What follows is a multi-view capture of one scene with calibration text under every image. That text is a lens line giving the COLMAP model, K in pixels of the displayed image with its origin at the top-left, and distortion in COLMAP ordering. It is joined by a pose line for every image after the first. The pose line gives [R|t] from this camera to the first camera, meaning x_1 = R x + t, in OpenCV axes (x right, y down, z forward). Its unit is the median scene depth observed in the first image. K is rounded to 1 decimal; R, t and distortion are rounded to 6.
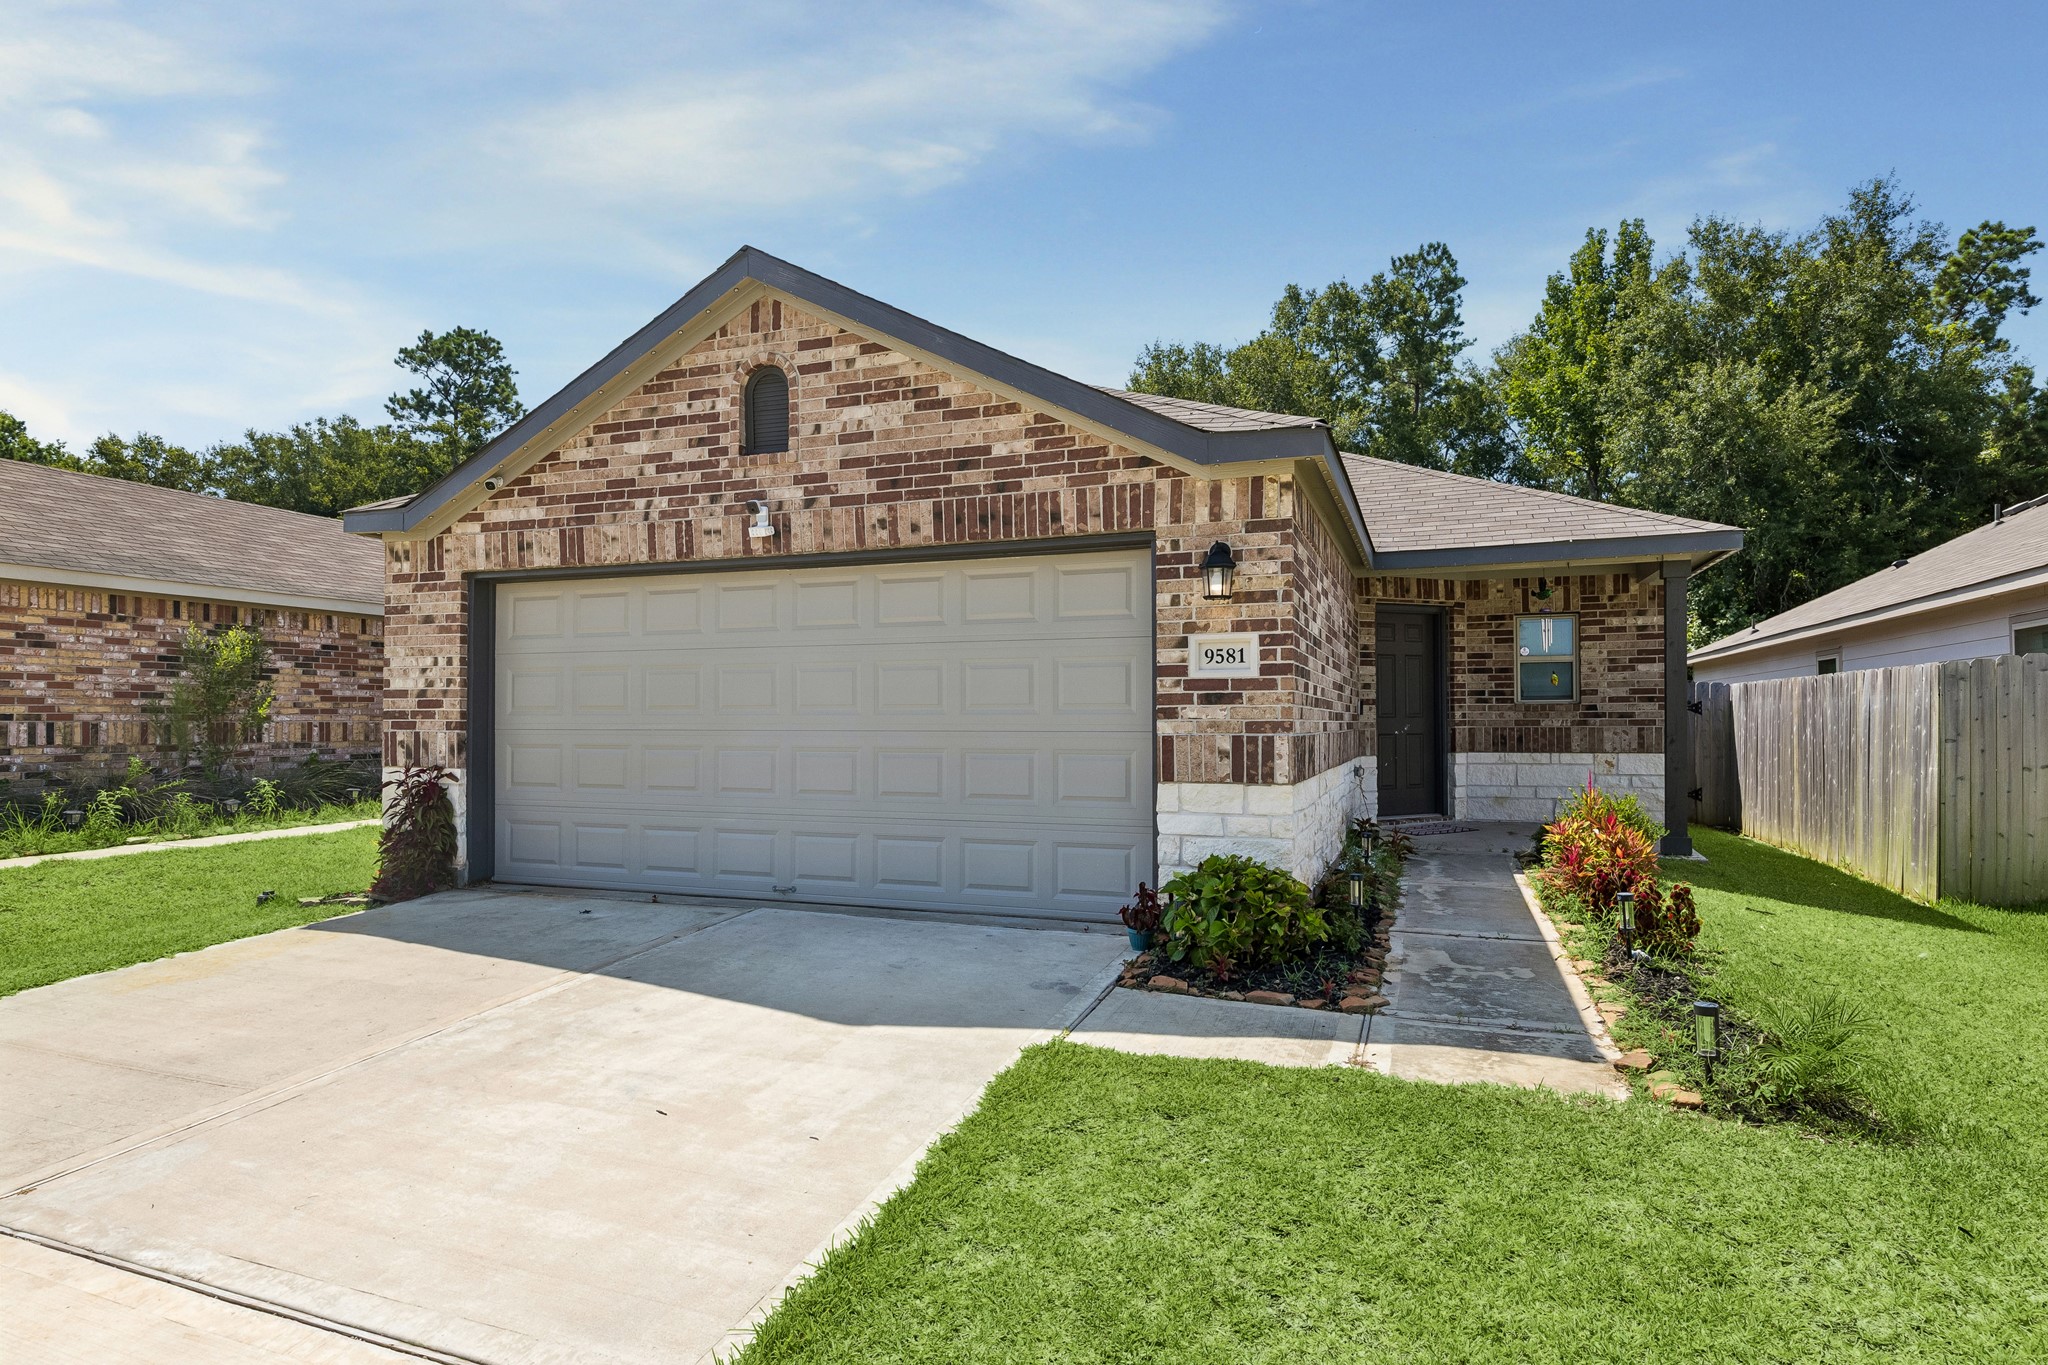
lens RADIAL K [[1093.2, 0, 1023.1], [0, 1093.2, 724.9], [0, 0, 1]] dist [-0.002330, -0.000378]
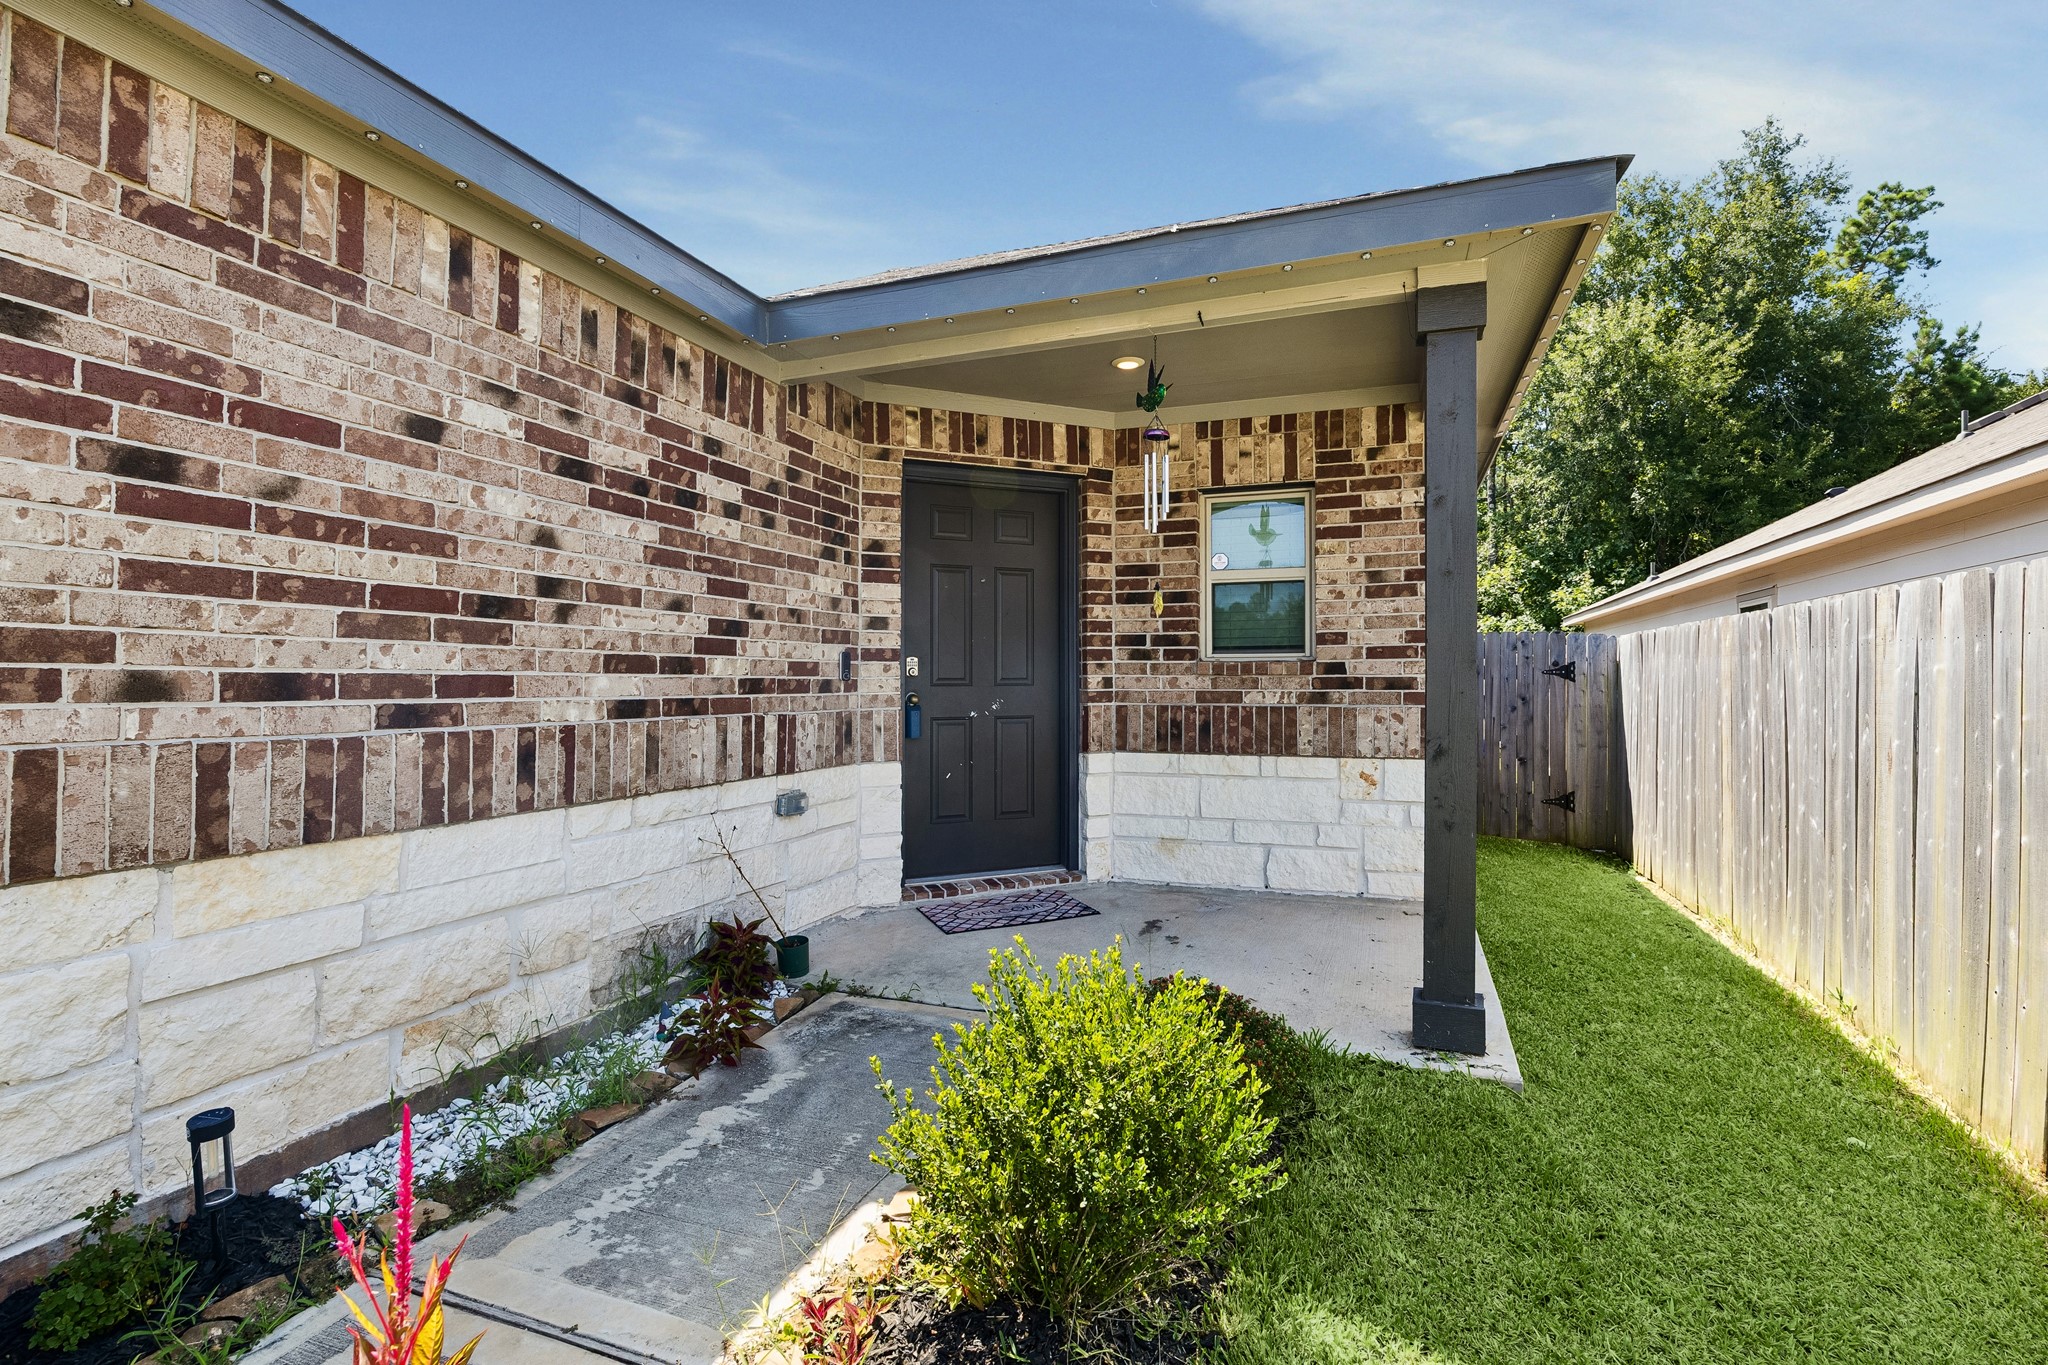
lens RADIAL K [[944.4, 0, 1024.0], [0, 944.4, 682.5], [0, 0, 1]] dist [-0.001715, -0.000021]
pose [[0.999979, 0.004308, 0.004885, 0.364126], [-0.004291, 0.999985, -0.003536, -0.006850], [-0.004900, 0.003515, 0.999982, 0.546335]]
